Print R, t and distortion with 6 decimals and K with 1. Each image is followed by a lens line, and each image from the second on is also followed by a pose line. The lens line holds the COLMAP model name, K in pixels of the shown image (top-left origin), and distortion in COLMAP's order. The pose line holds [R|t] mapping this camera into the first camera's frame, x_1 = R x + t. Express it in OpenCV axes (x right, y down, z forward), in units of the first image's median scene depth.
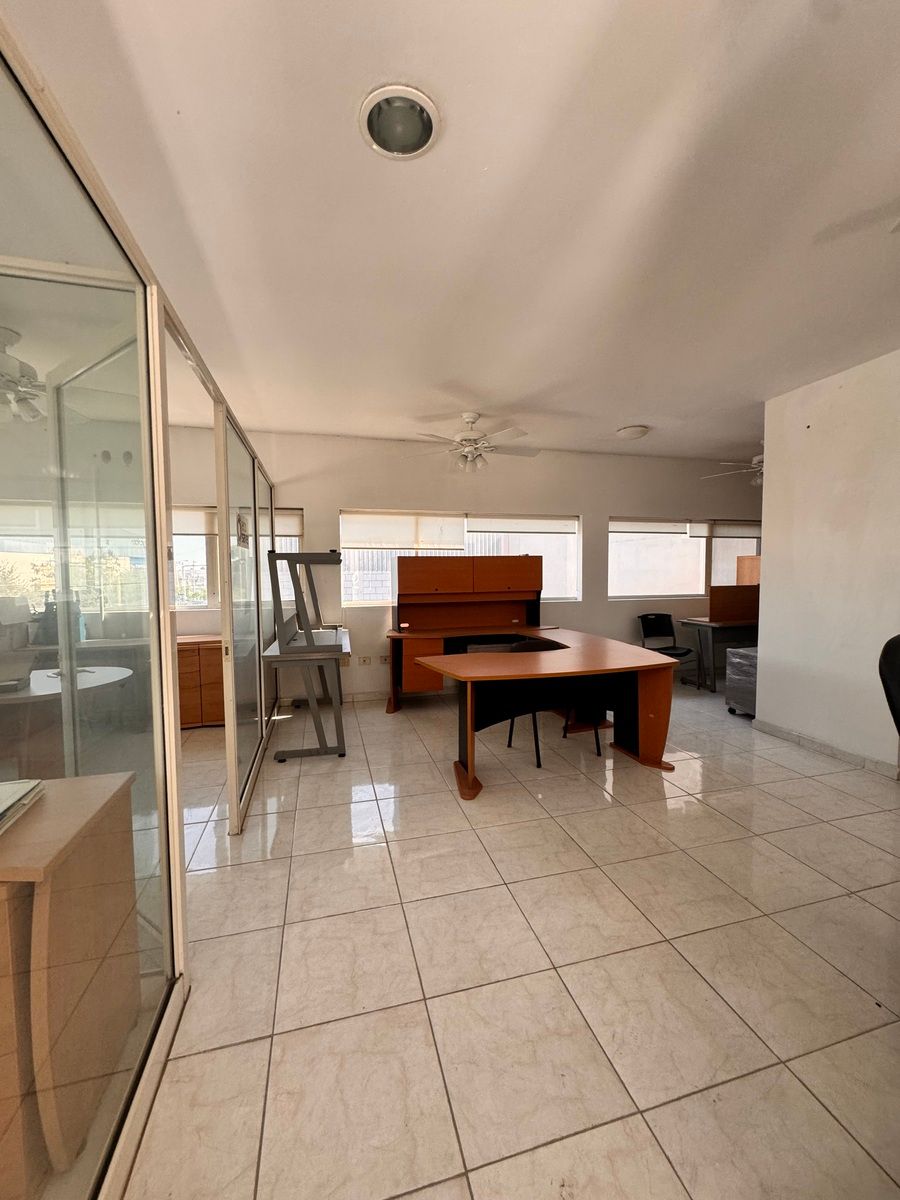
lens RADIAL K [[478.1, 0, 455.1], [0, 478.1, 595.4], [0, 0, 1]] dist [-0.000226, -0.000002]
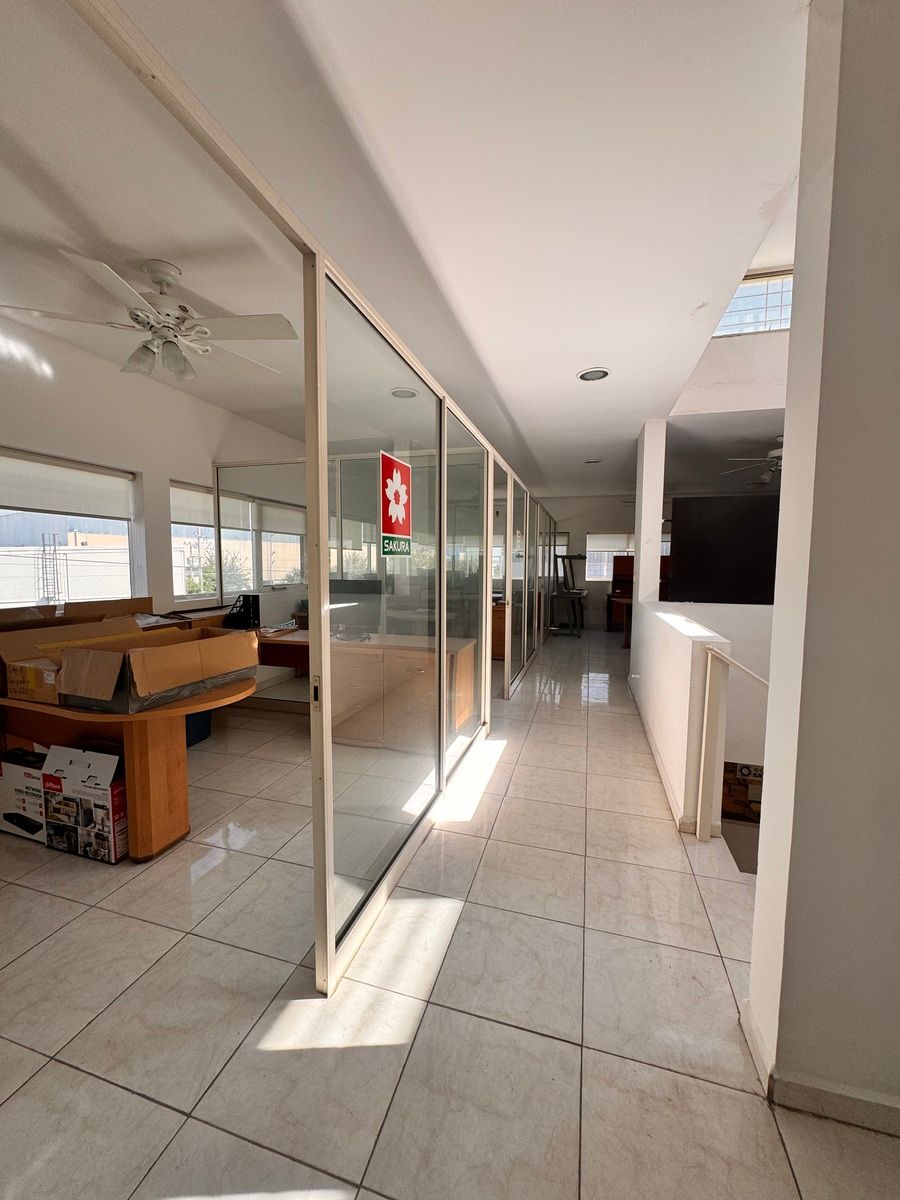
lens RADIAL K [[478.1, 0, 452.5], [0, 478.1, 601.1], [0, 0, 1]] dist [-0.000226, -0.000002]
pose [[0.851573, 0.047687, -0.522063, 0.367598], [-0.032741, 0.998748, 0.037822, 0.056115], [0.523213, -0.015115, 0.852068, -1.097164]]
